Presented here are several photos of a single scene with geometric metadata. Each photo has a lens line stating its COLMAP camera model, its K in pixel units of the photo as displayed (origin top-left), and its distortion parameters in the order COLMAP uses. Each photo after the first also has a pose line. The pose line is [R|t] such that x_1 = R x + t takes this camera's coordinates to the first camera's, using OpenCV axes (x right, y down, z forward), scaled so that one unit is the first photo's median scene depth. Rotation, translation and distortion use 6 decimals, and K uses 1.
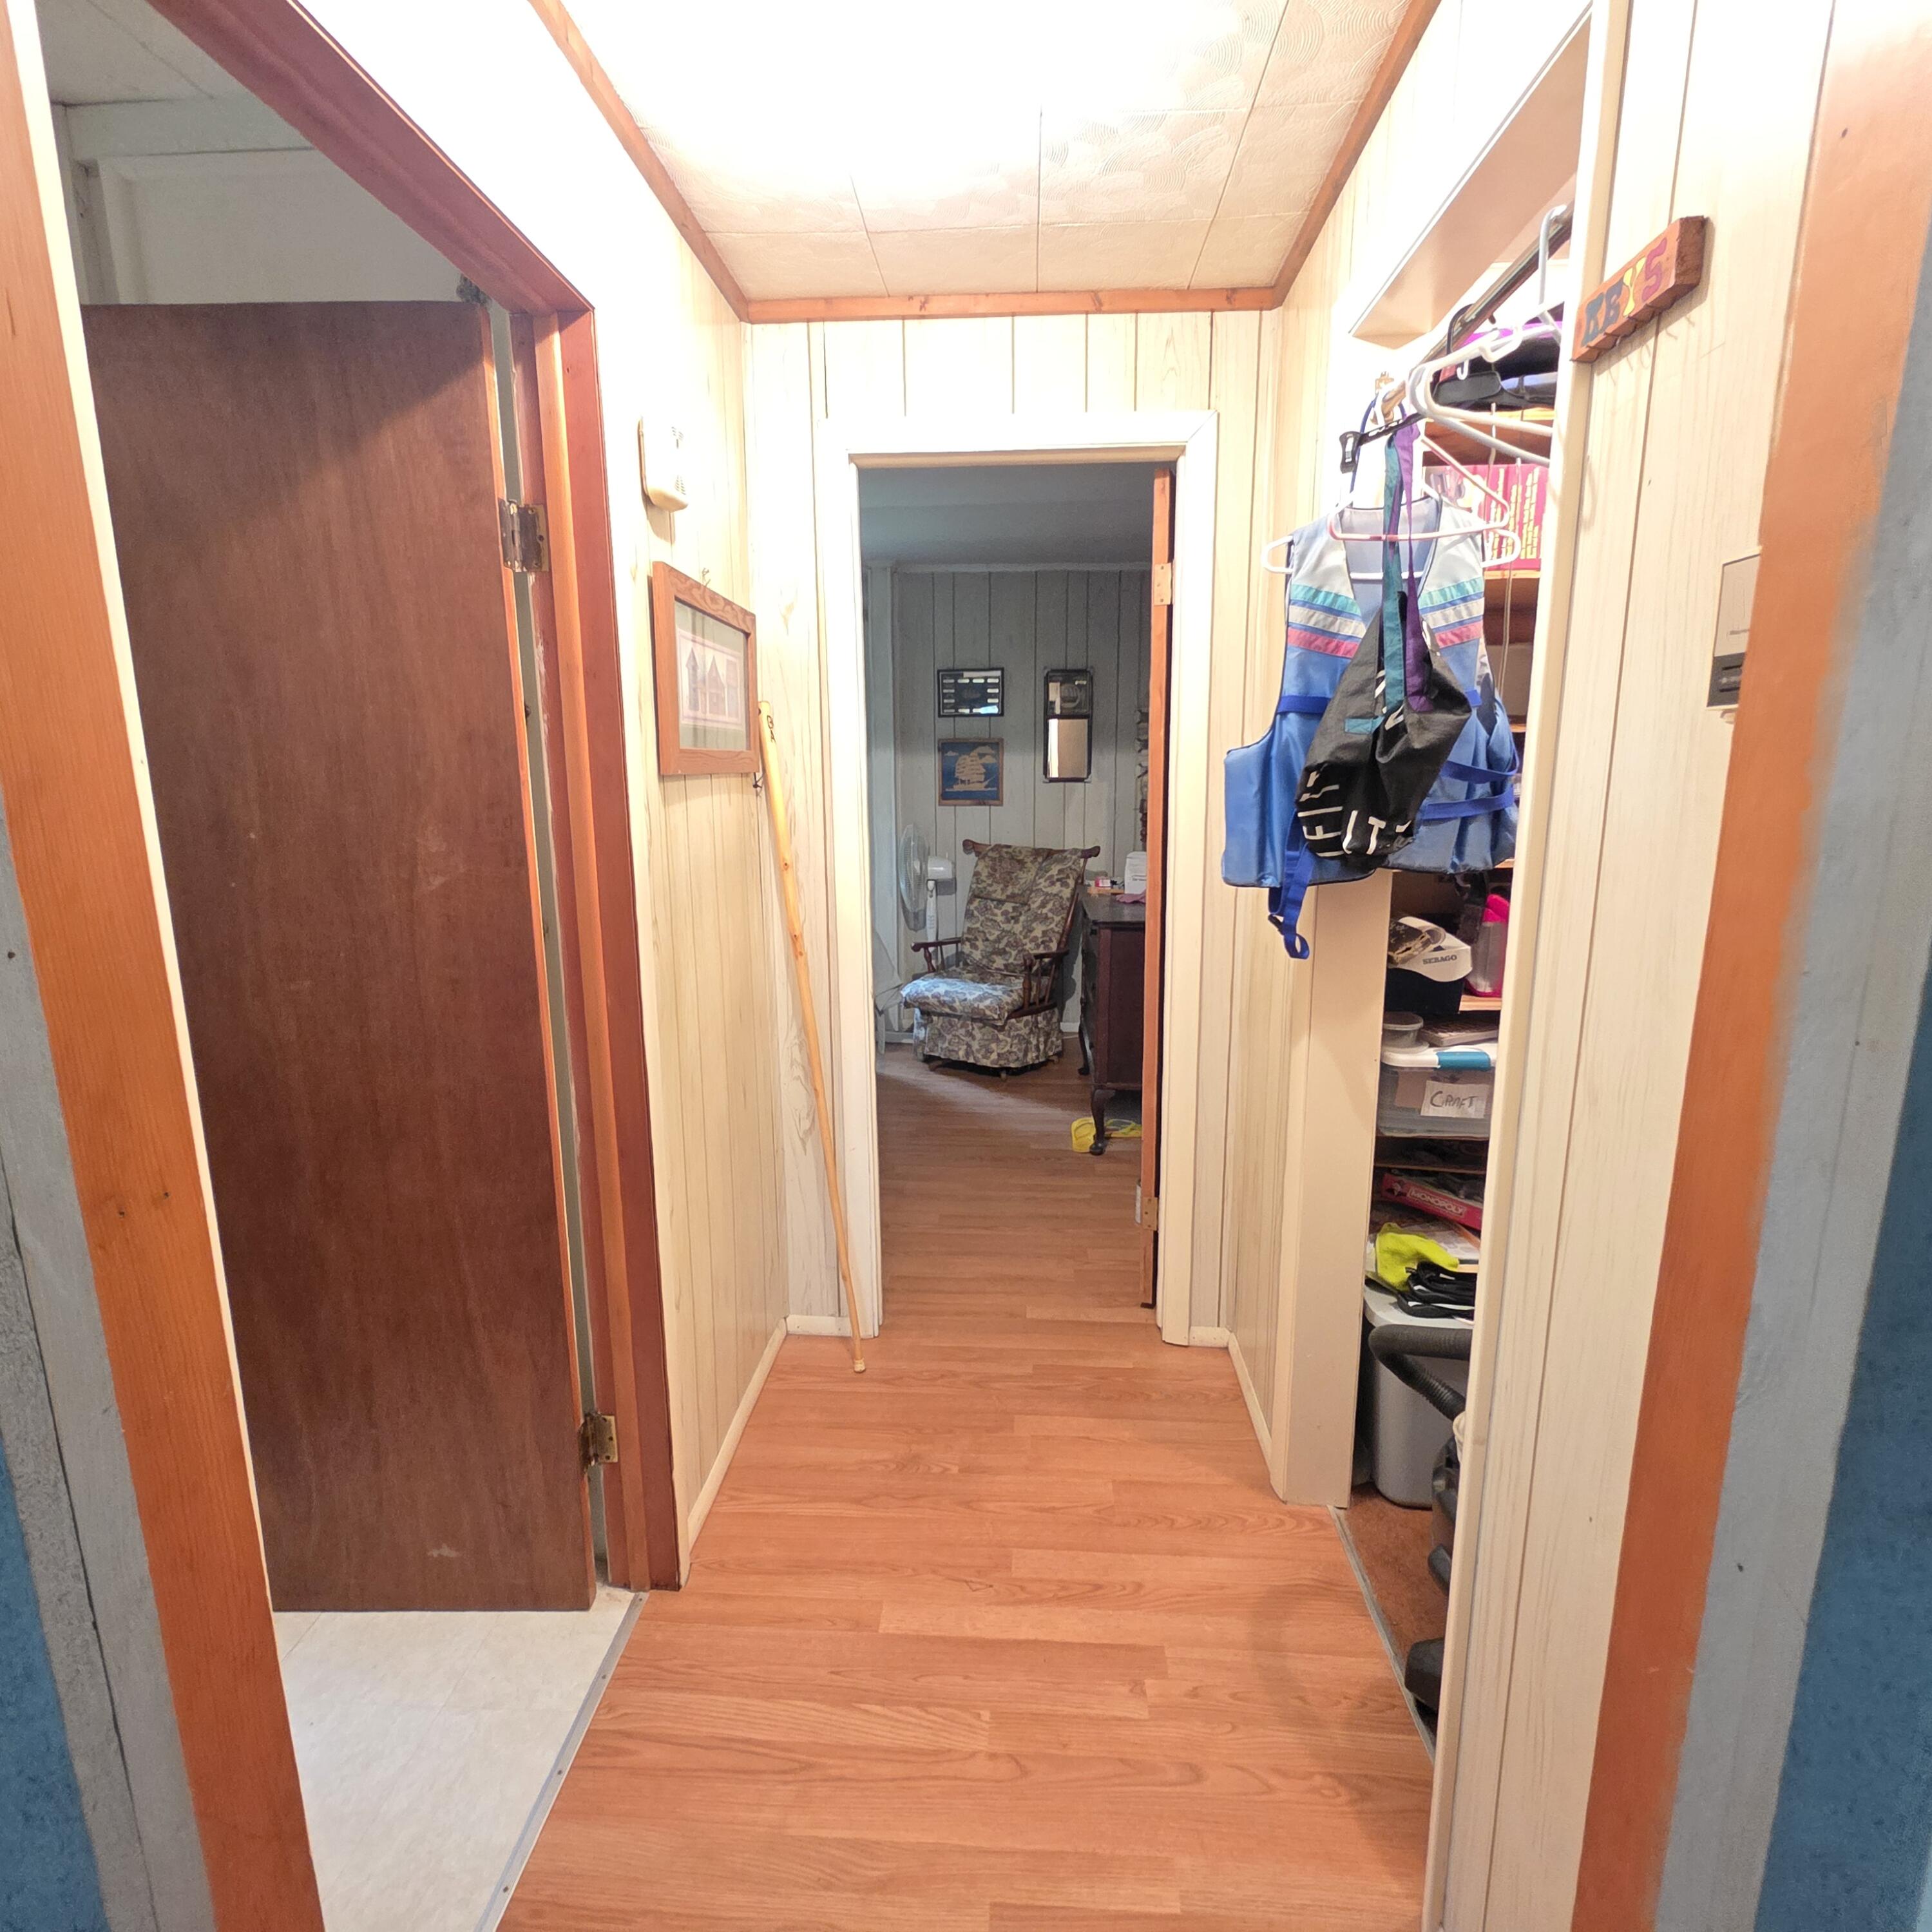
lens RADIAL K [[1022.1, 0, 965.1], [0, 1022.1, 970.4], [0, 0, 1]] dist [0.007343, 0.001250]
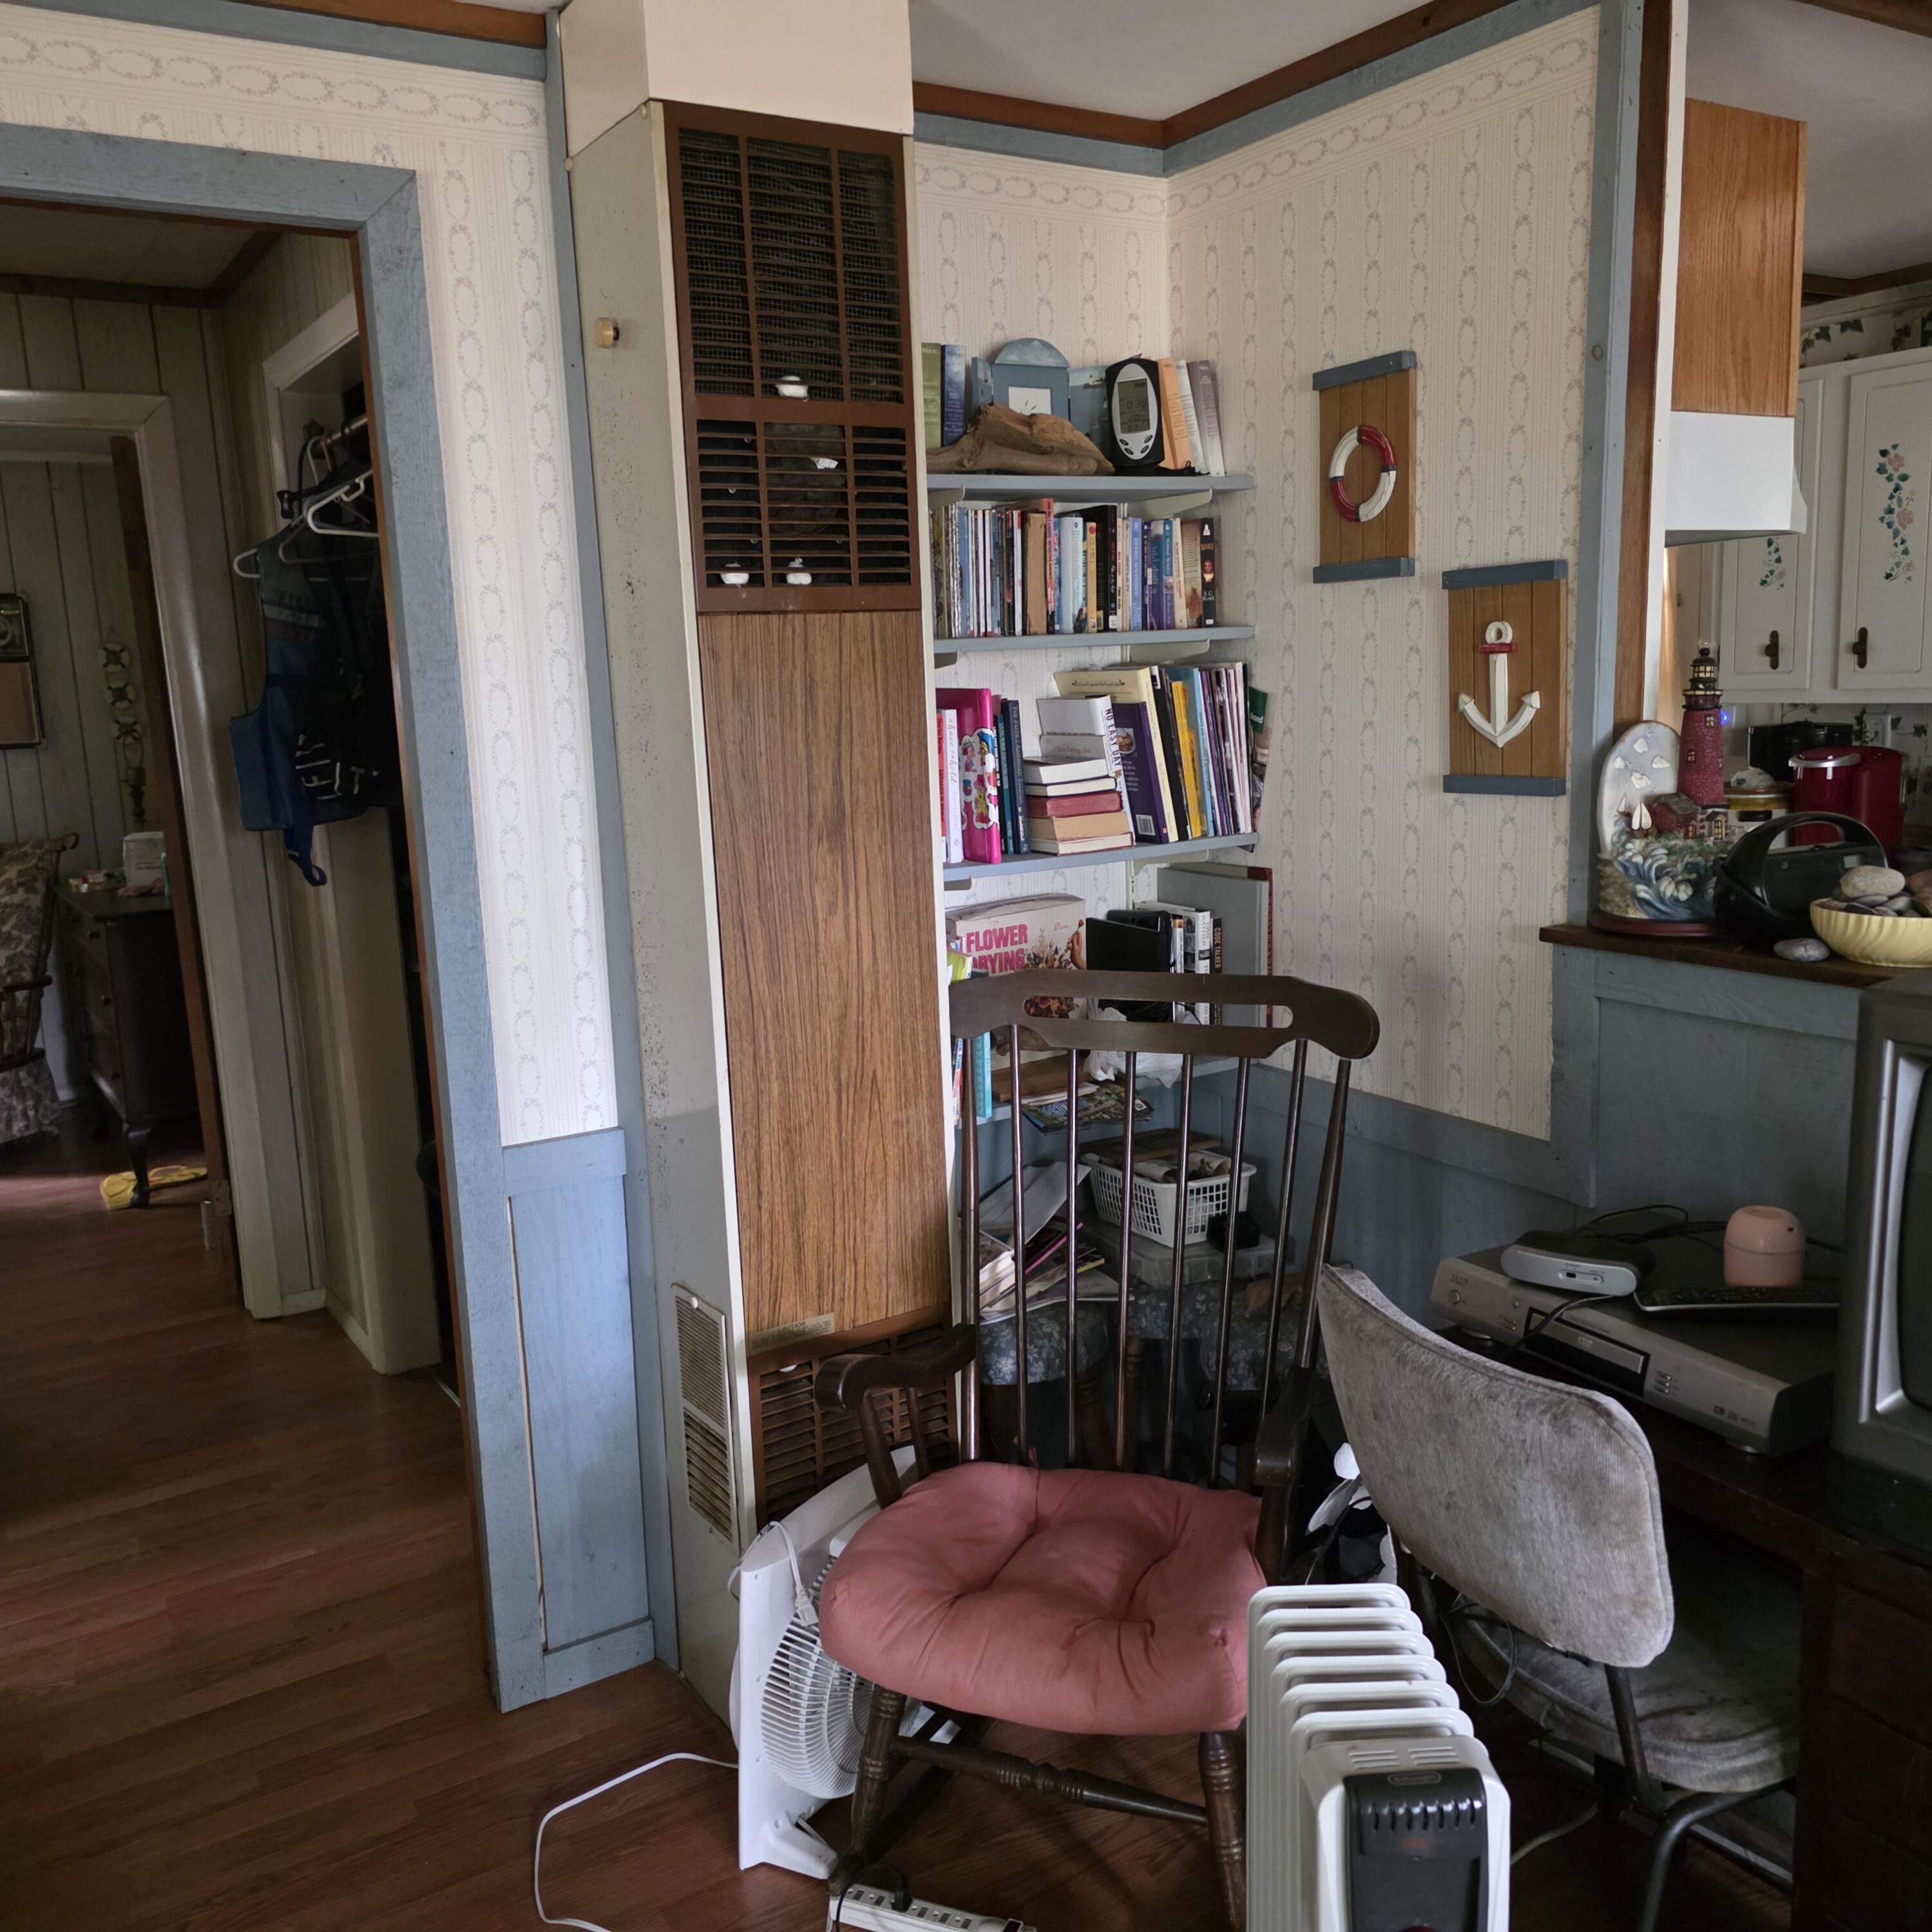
lens RADIAL K [[1746.3, 0, 963.1], [0, 1746.3, 971.7], [0, 0, 1]] dist [0.087758, -0.122485]
pose [[0.811129, -0.124365, 0.571492, -0.092822], [0.150474, 0.988613, 0.001566, 0.071471], [-0.565179, 0.084725, 0.820606, -0.405205]]
